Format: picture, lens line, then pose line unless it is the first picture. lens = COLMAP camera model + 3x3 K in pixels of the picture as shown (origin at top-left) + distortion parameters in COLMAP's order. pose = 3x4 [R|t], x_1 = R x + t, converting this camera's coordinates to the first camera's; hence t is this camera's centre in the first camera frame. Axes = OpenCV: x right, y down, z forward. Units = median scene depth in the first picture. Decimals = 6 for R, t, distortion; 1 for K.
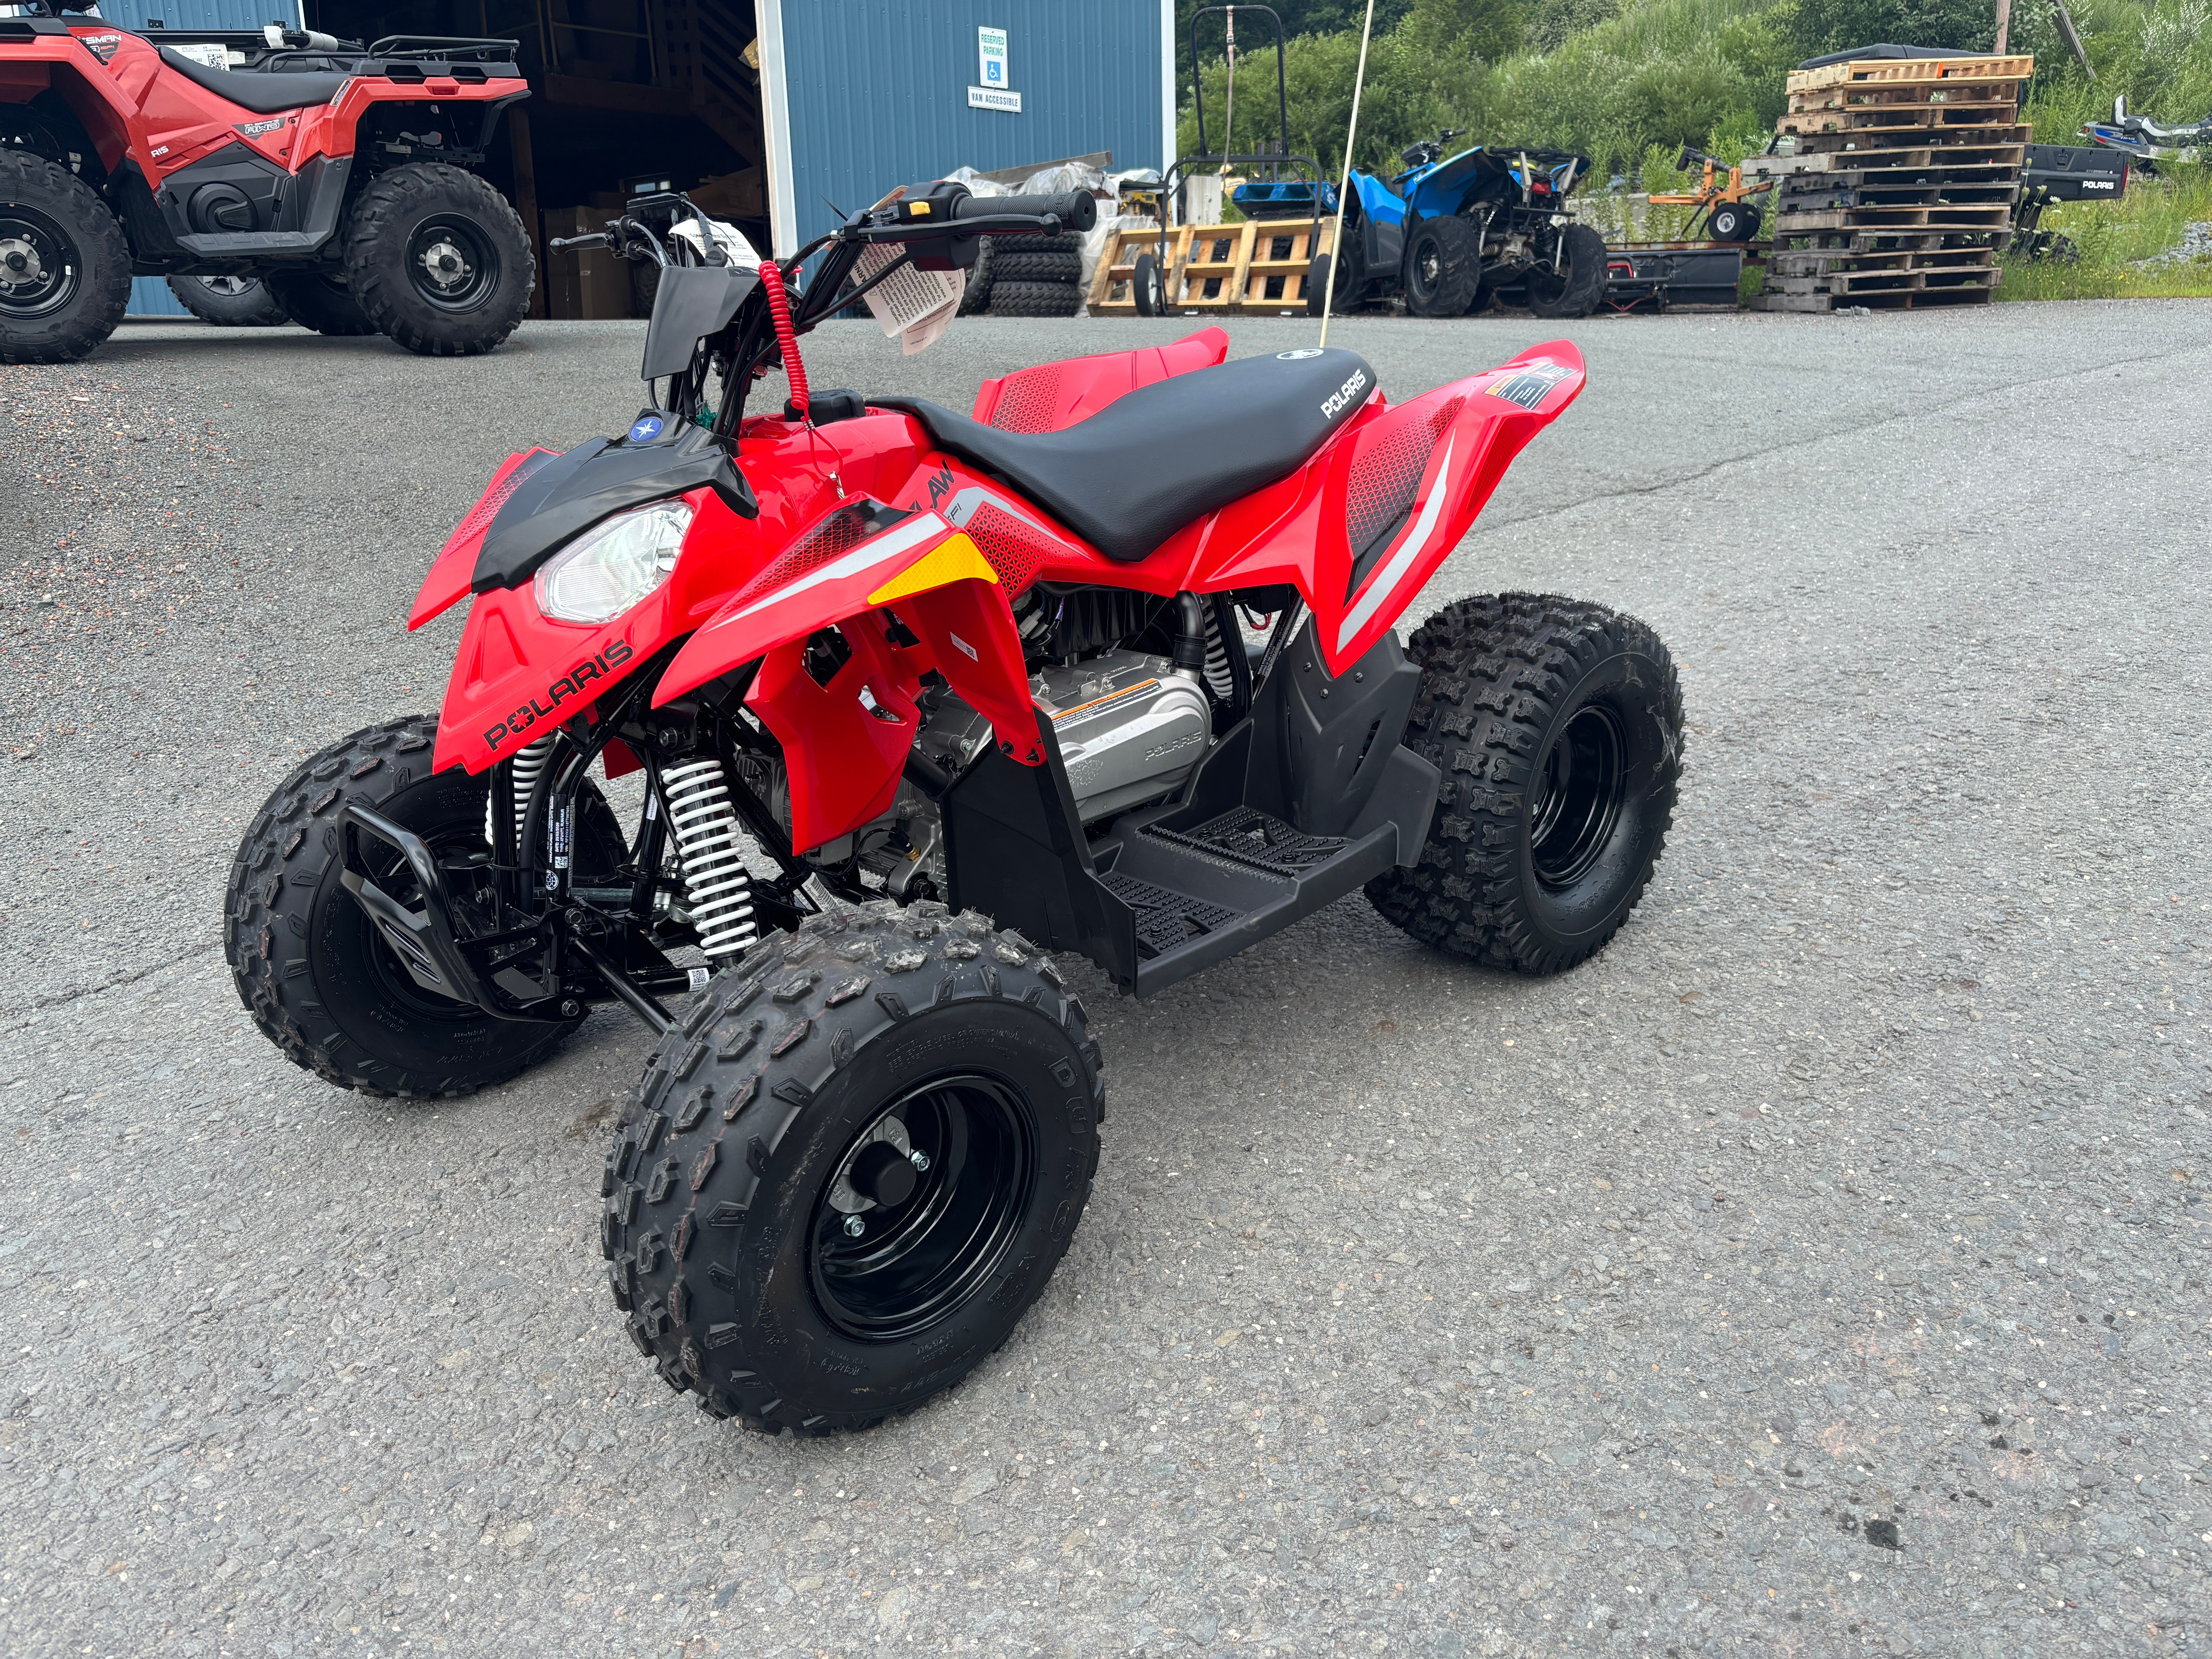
lens RADIAL K [[1695.3, 0, 1106.0], [0, 1695.3, 829.5], [0, 0, 1]] dist [0.010932, 0.007880]
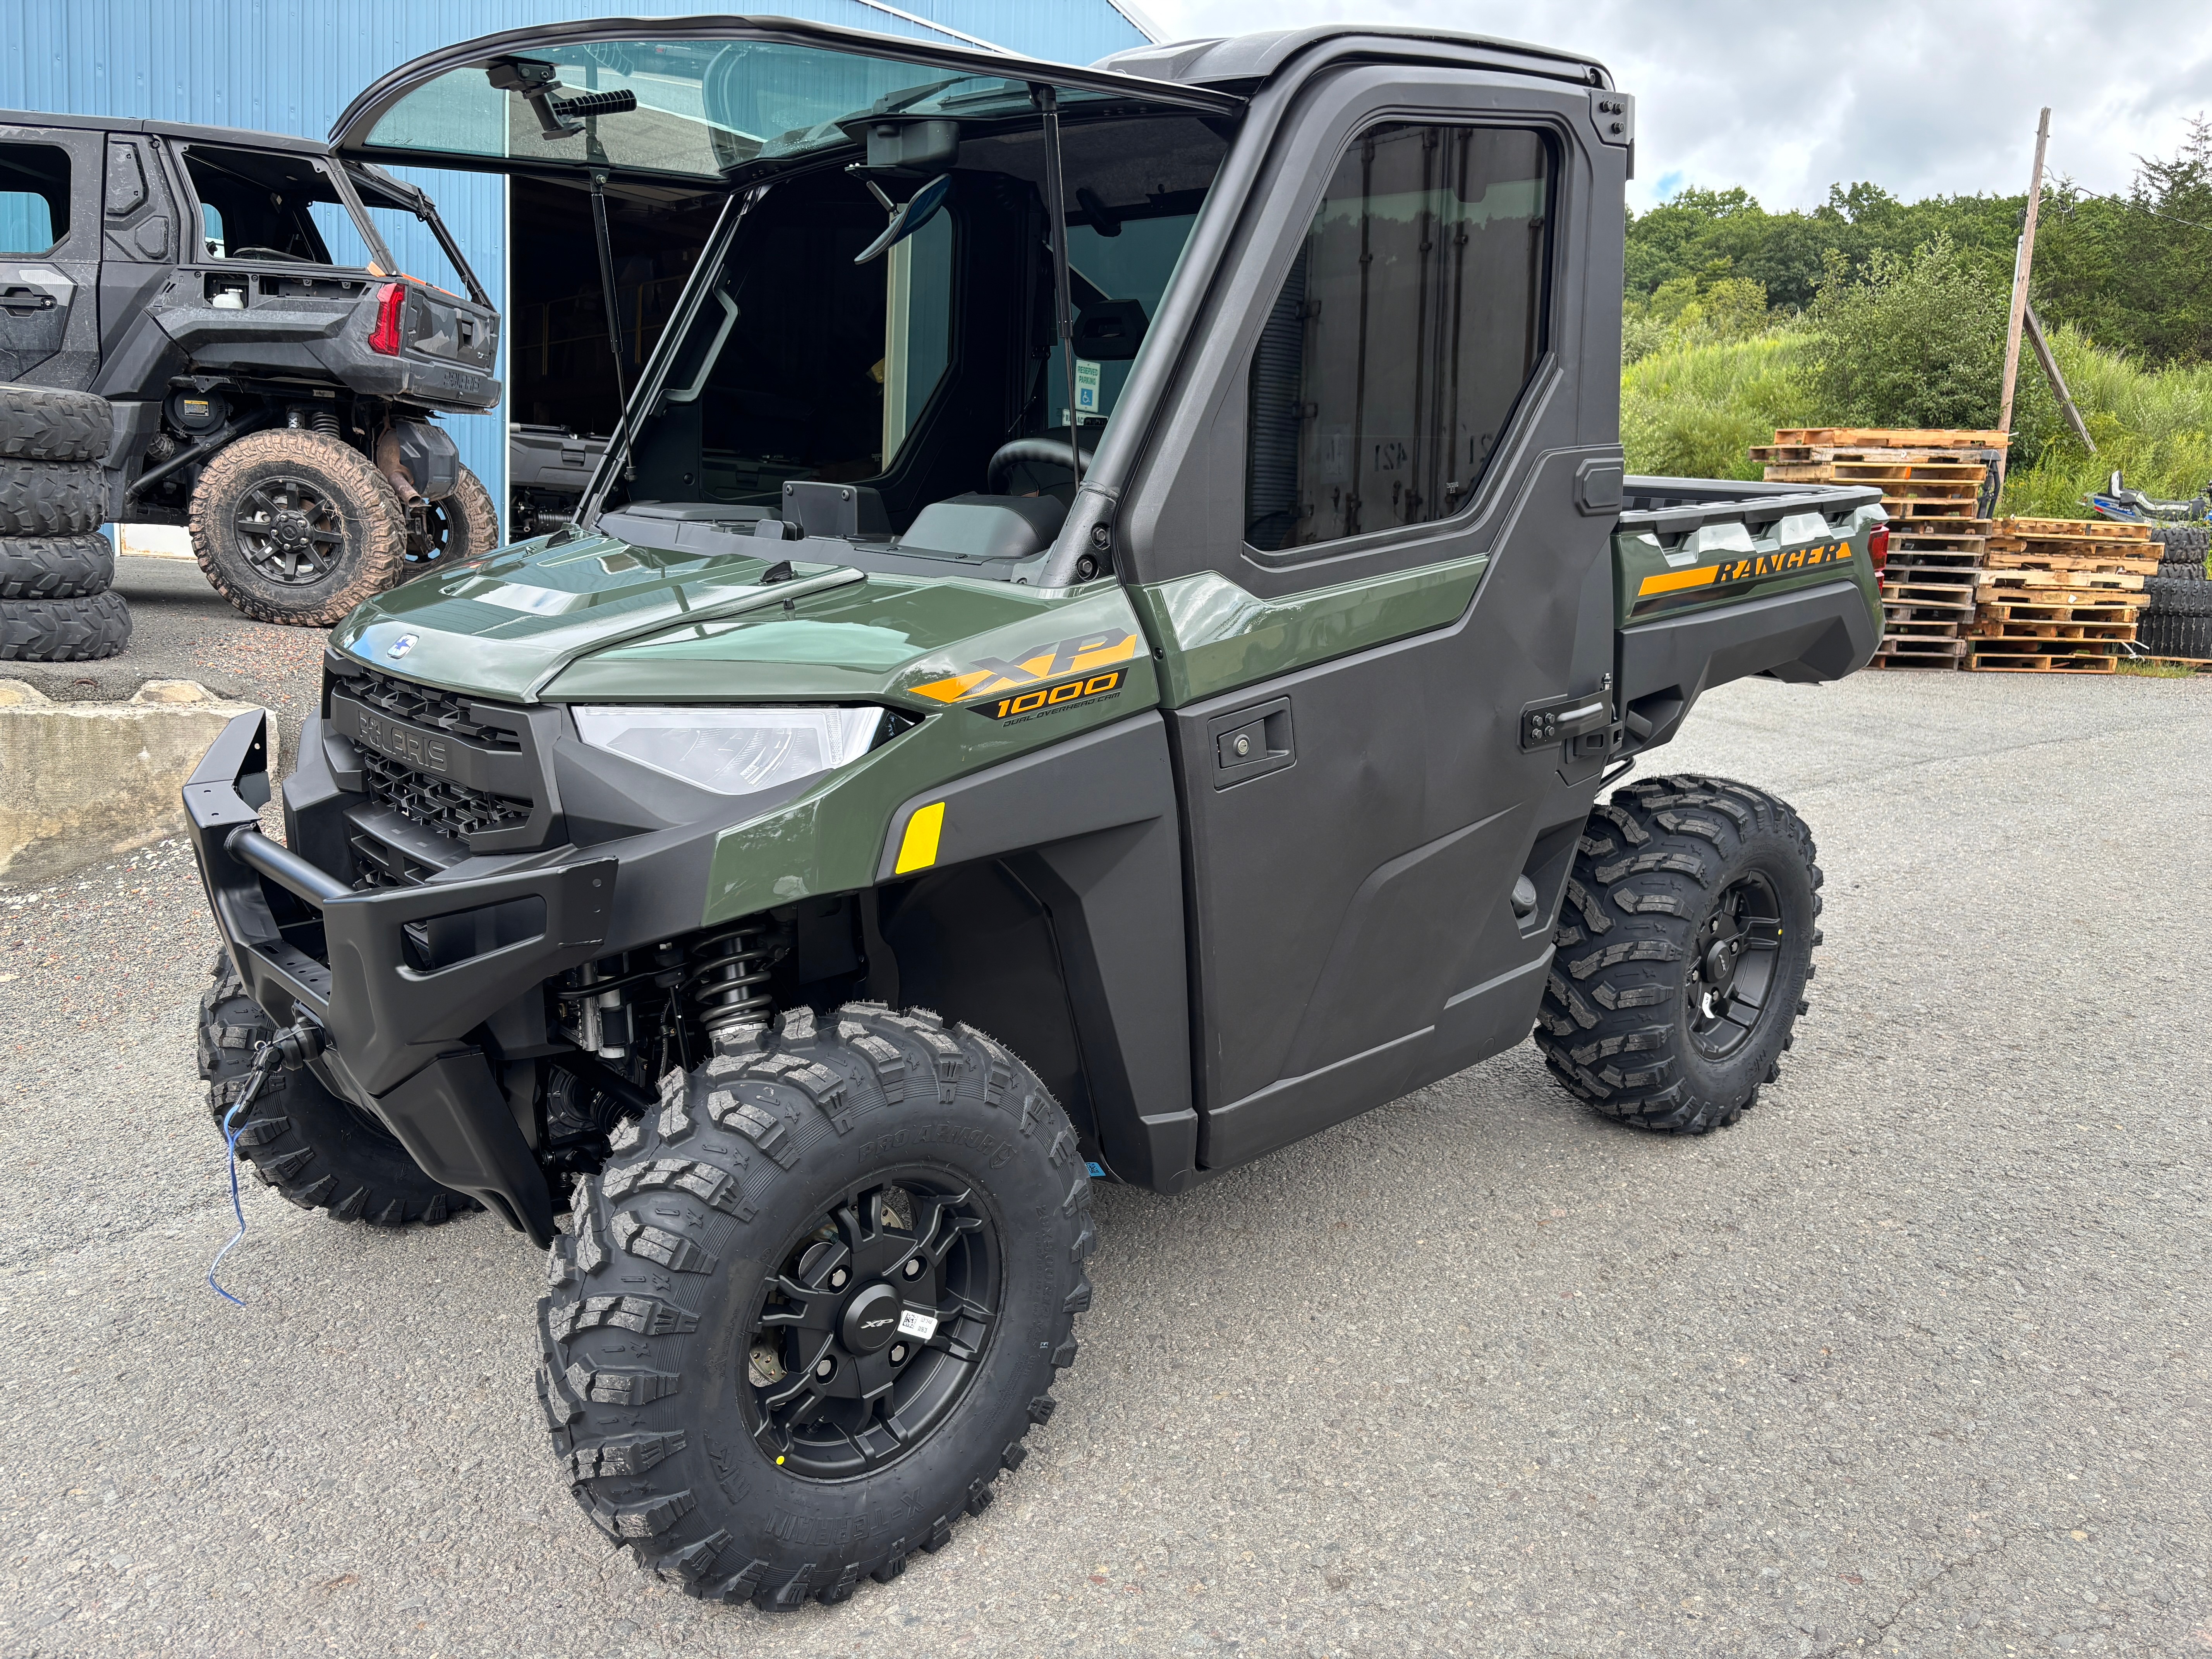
lens RADIAL K [[1695.3, 0, 1106.0], [0, 1695.3, 829.5], [0, 0, 1]] dist [0.010932, 0.007880]
pose [[0.996912, 0.074884, -0.023621, -0.012398], [-0.077514, 0.986560, -0.143845, 0.000994], [0.012532, 0.145232, 0.989318, -0.207644]]
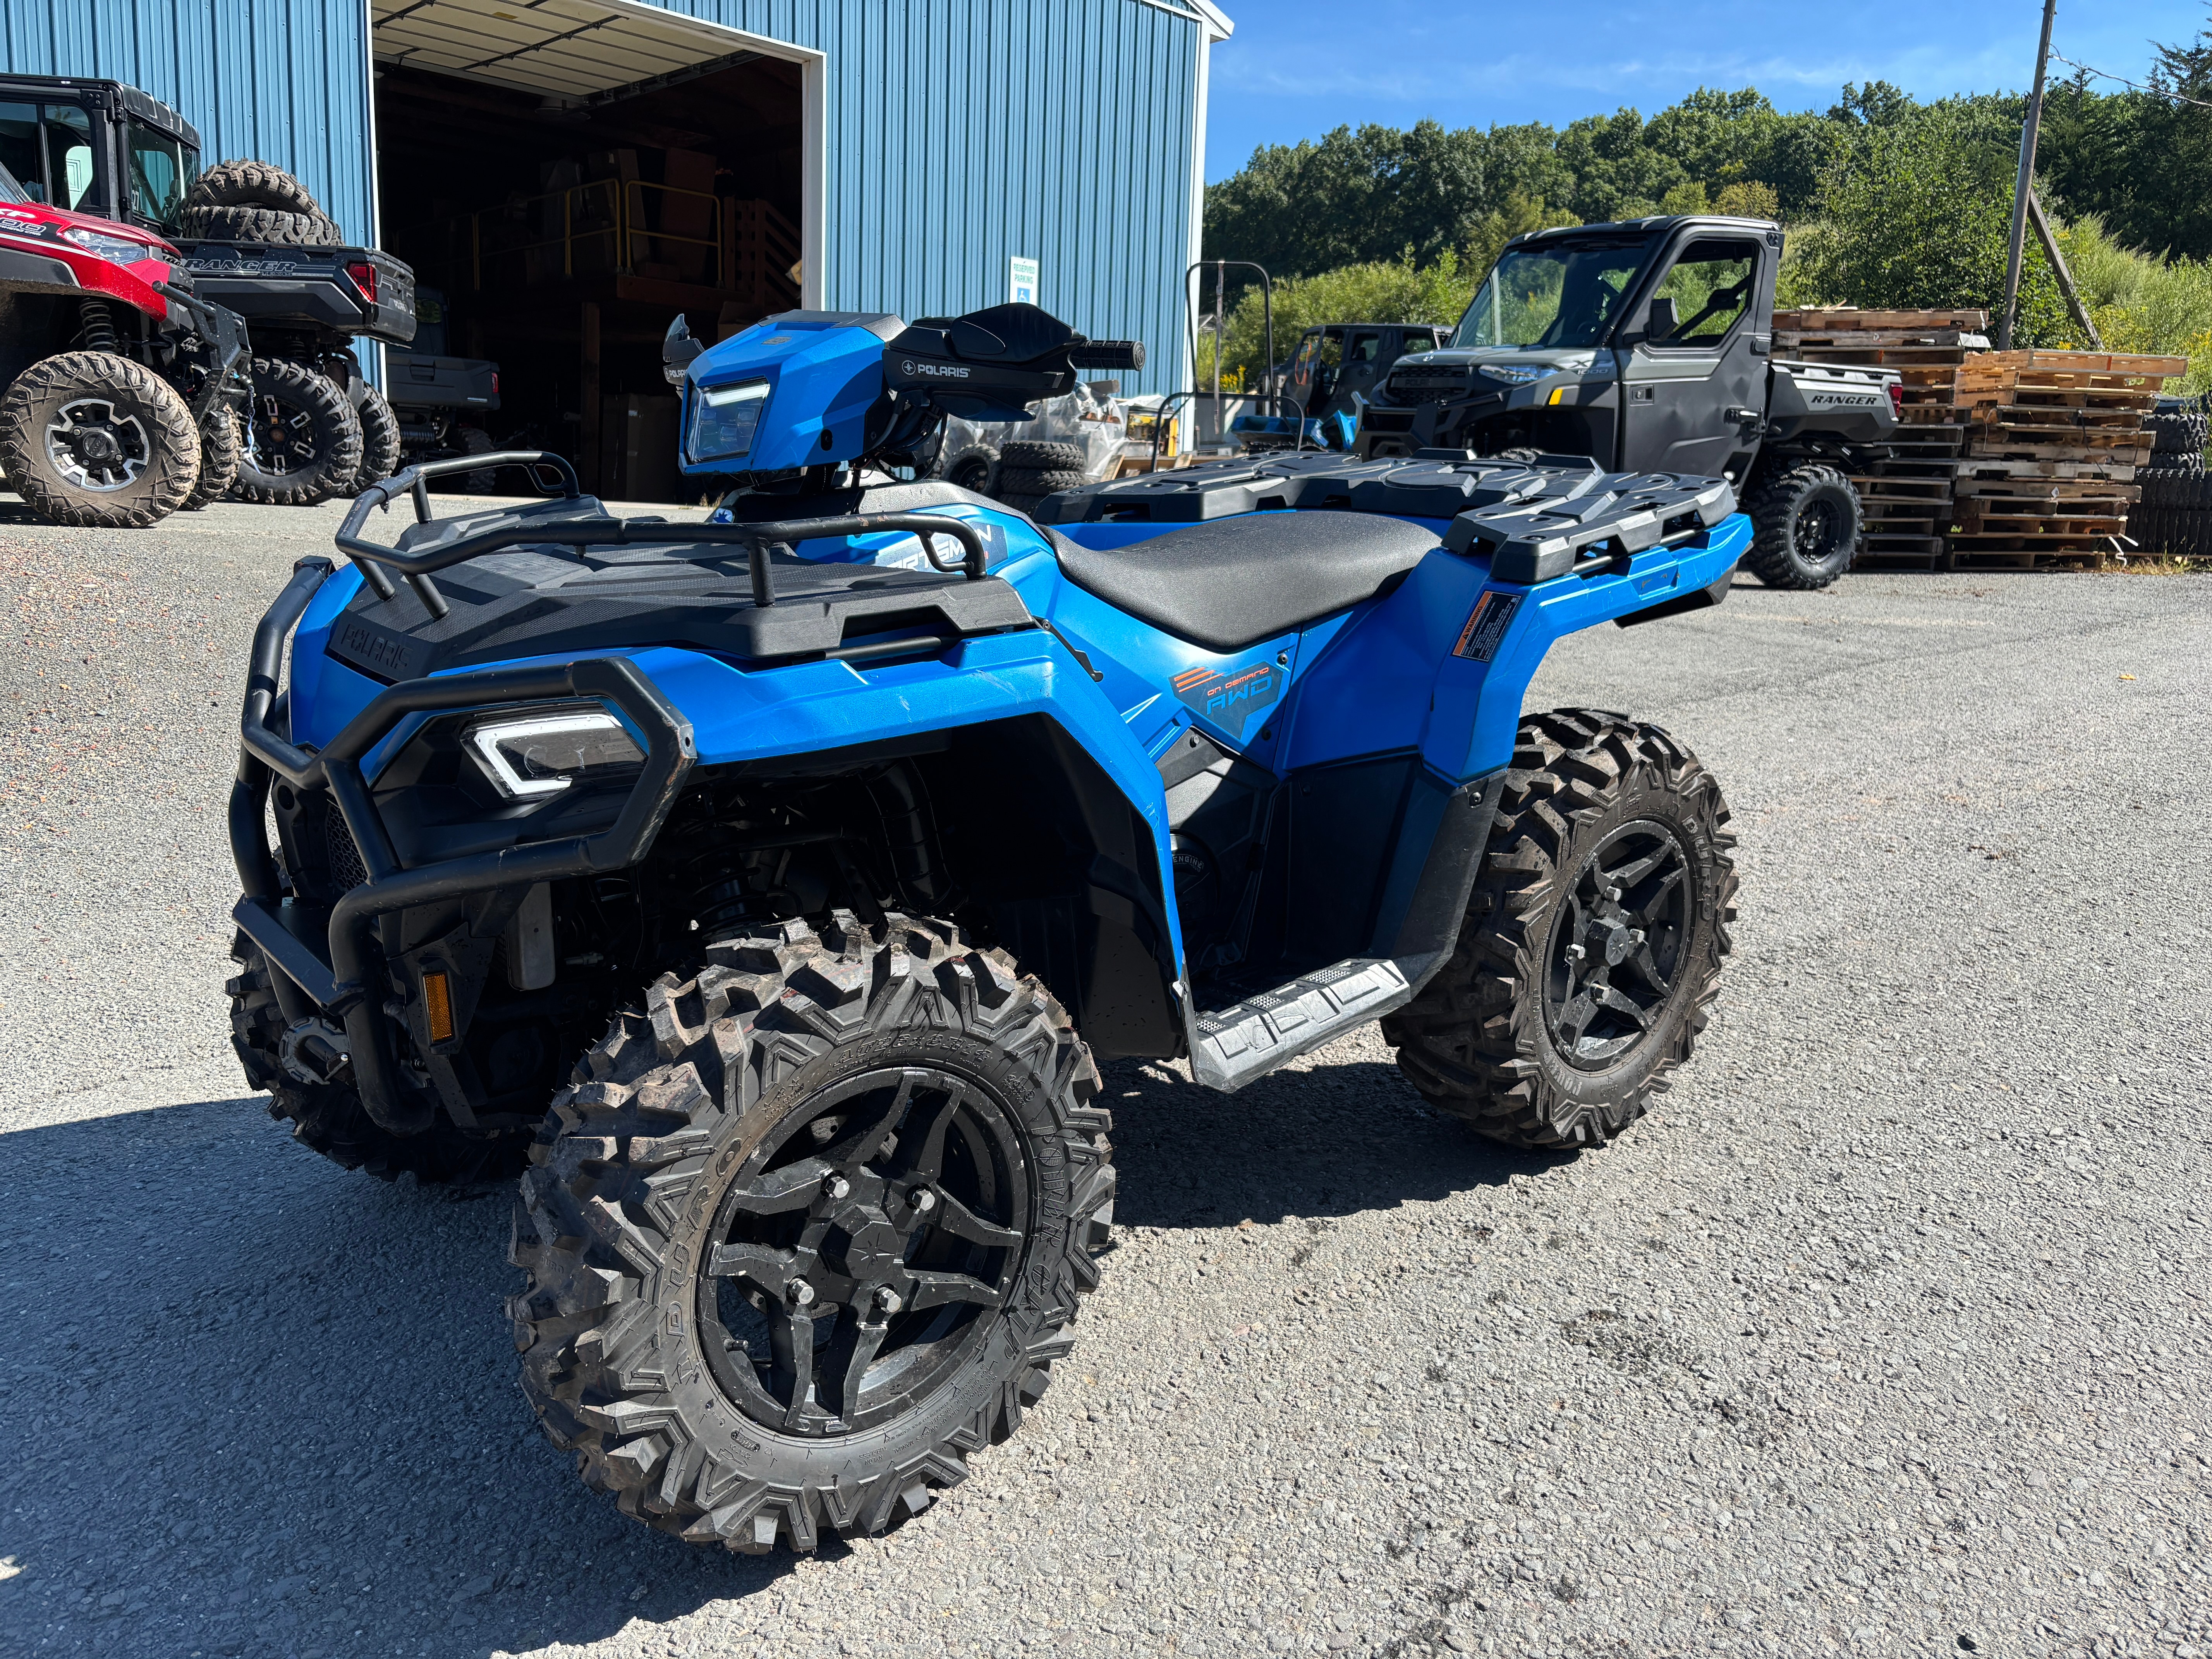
lens RADIAL K [[1706.6, 0, 1106.0], [0, 1706.6, 829.5], [0, 0, 1]] dist [-0.021918, 0.032476]
pose [[0.997675, 0.061074, -0.030231, 0.103012], [-0.063879, 0.992659, -0.102704, -0.018072], [0.023736, 0.104397, 0.994252, -0.077622]]
